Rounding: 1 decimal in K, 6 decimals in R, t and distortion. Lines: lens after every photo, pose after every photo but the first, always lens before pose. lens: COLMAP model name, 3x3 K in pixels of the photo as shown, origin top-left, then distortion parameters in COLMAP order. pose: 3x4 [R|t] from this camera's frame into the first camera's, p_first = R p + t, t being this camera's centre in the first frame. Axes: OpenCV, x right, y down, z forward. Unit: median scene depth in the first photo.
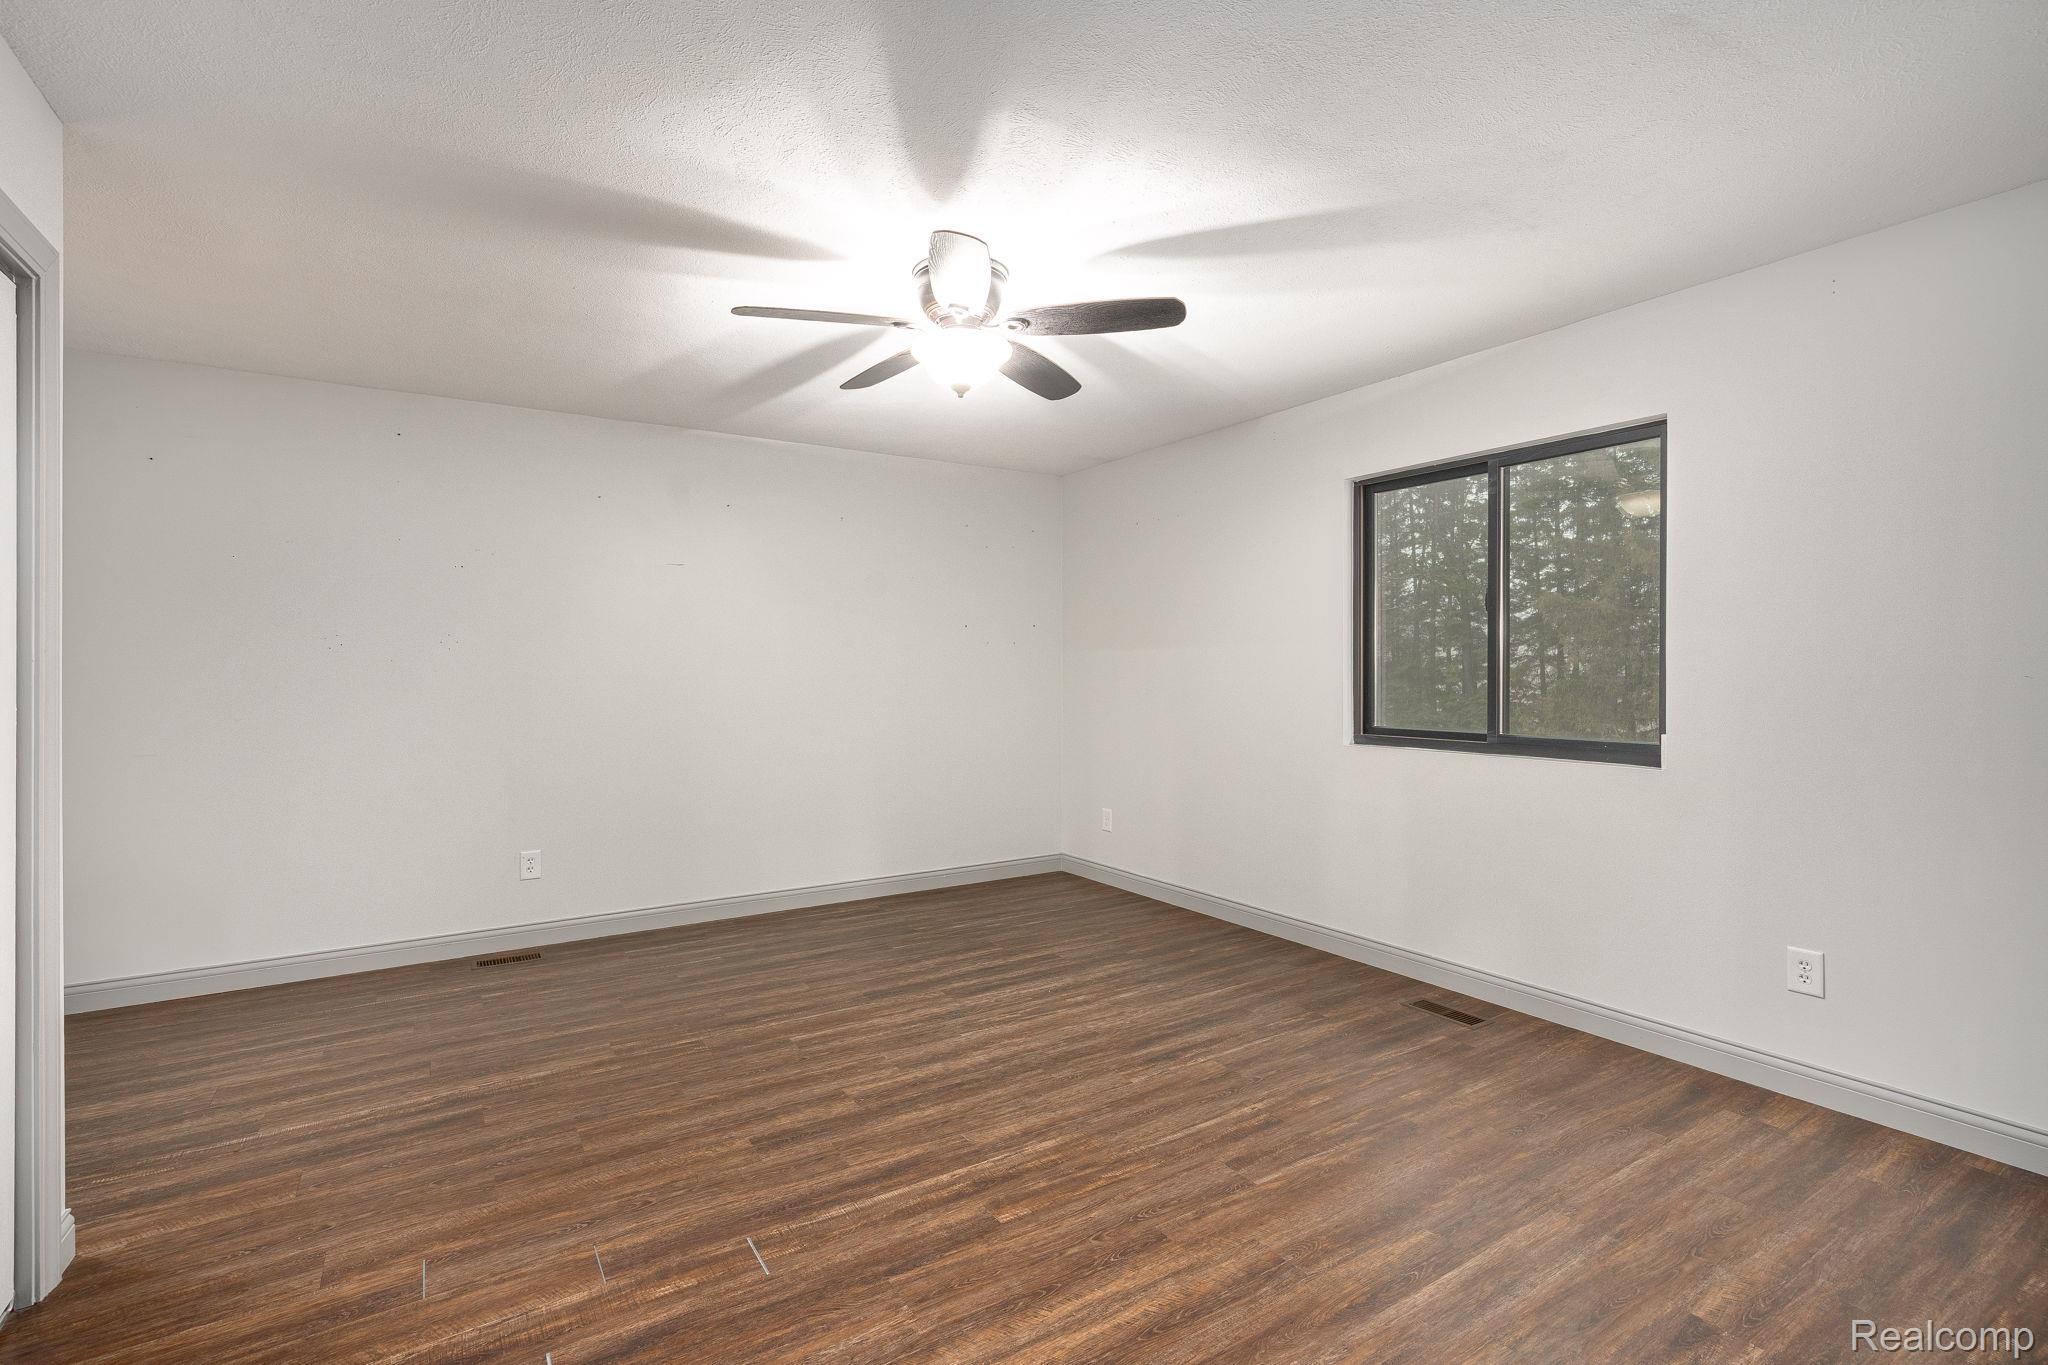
lens RADIAL K [[934.9, 0, 1007.9], [0, 934.9, 674.2], [0, 0, 1]] dist [-0.002503, 0.000508]
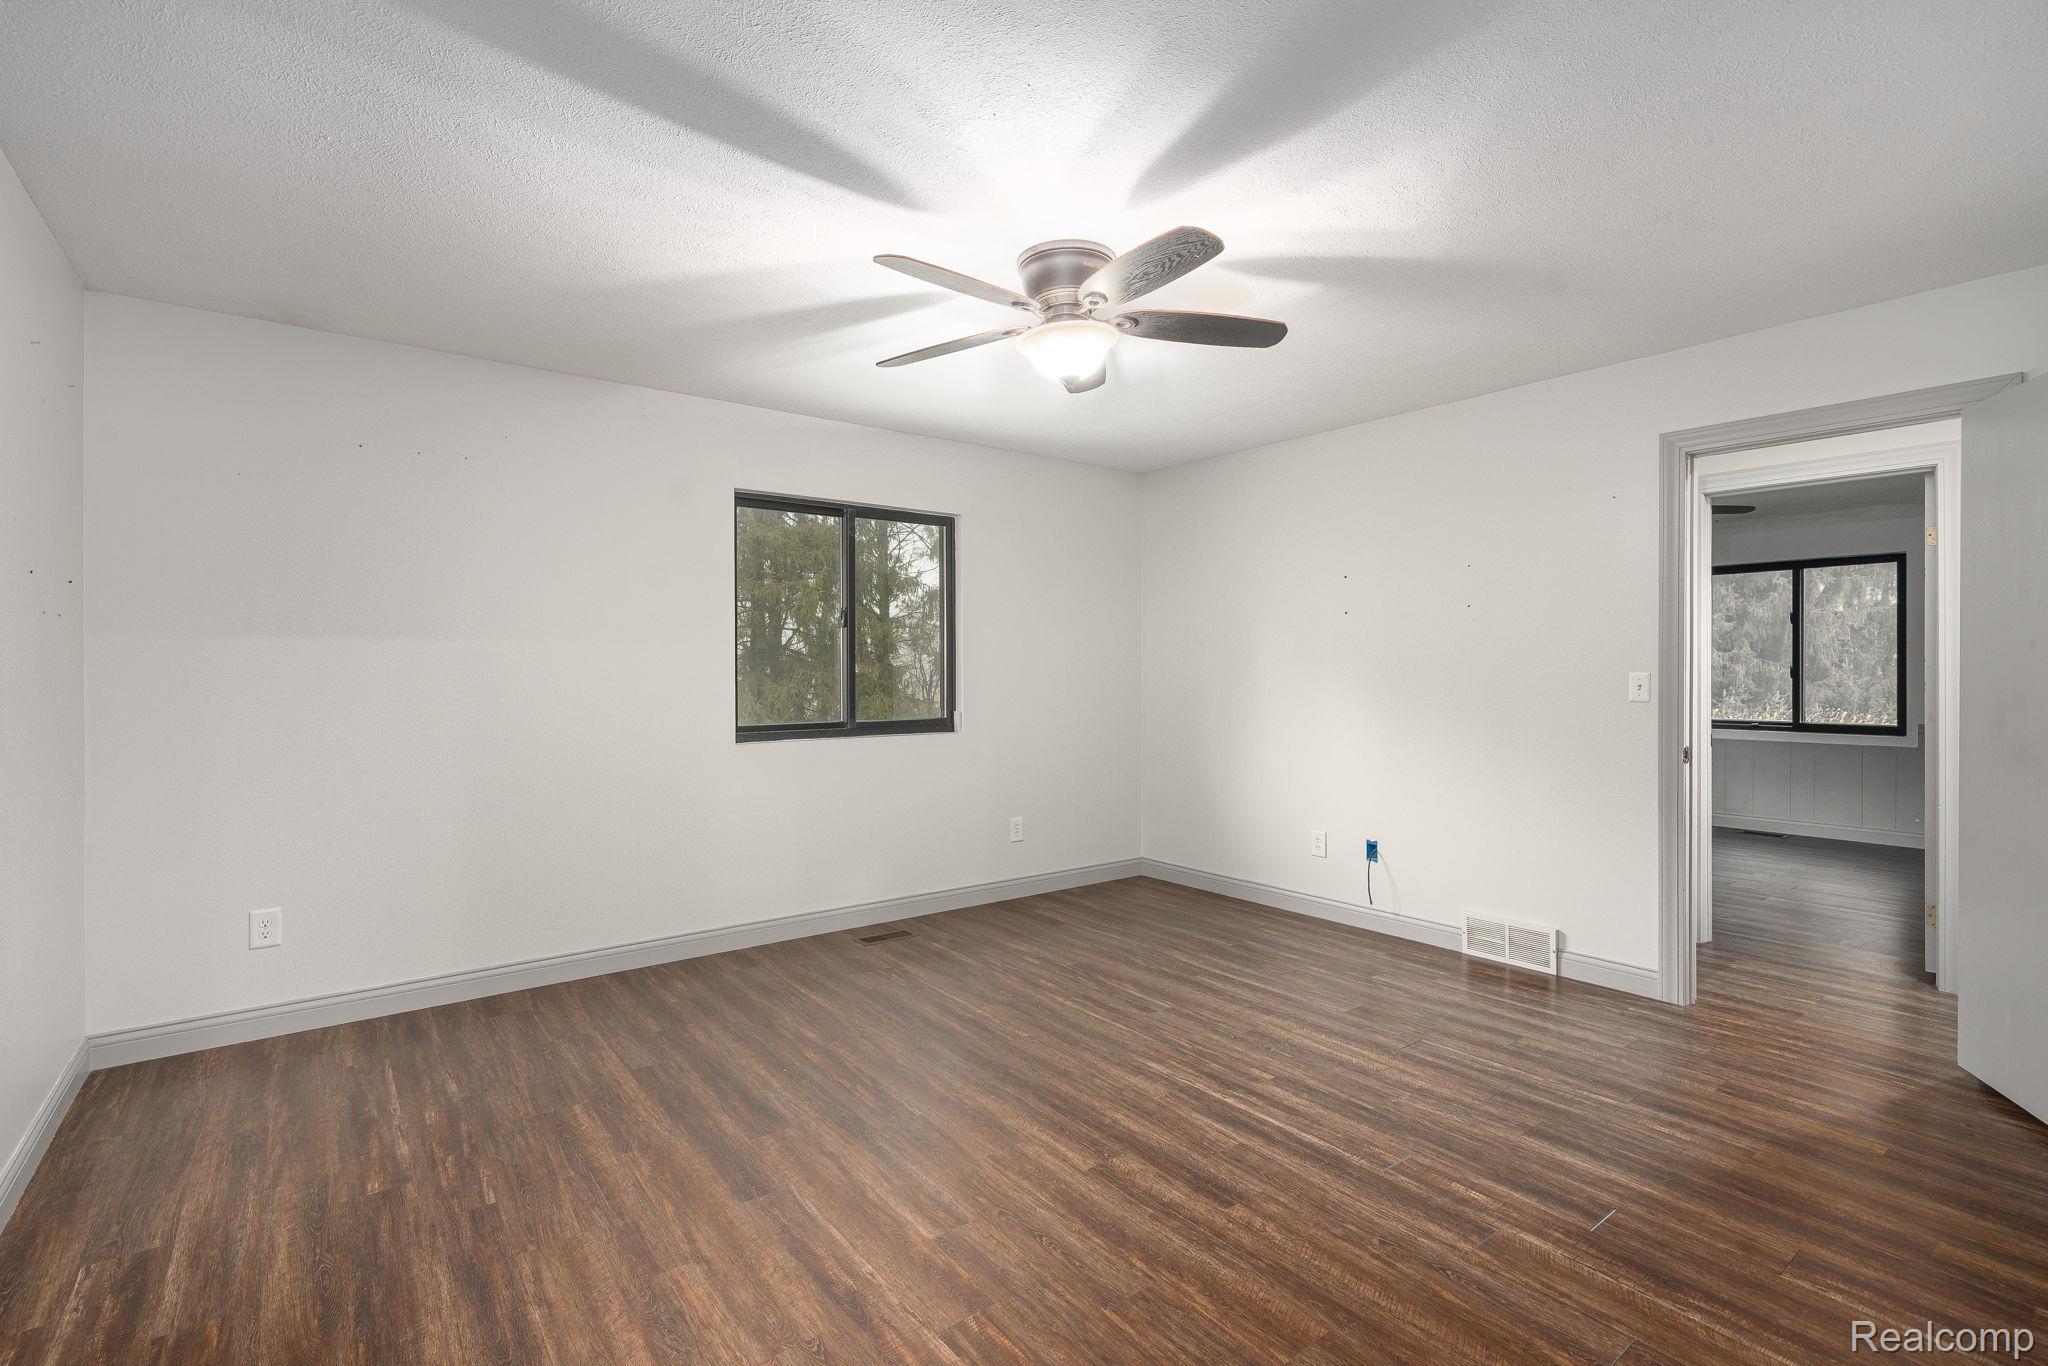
lens RADIAL K [[934.9, 0, 1007.8], [0, 934.9, 679.1], [0, 0, 1]] dist [-0.002503, 0.000508]
pose [[-0.089414, -0.003889, 0.995987, -1.106614], [0.007348, 0.999963, 0.004564, 0.001530], [-0.995967, 0.007727, -0.089382, 1.260780]]
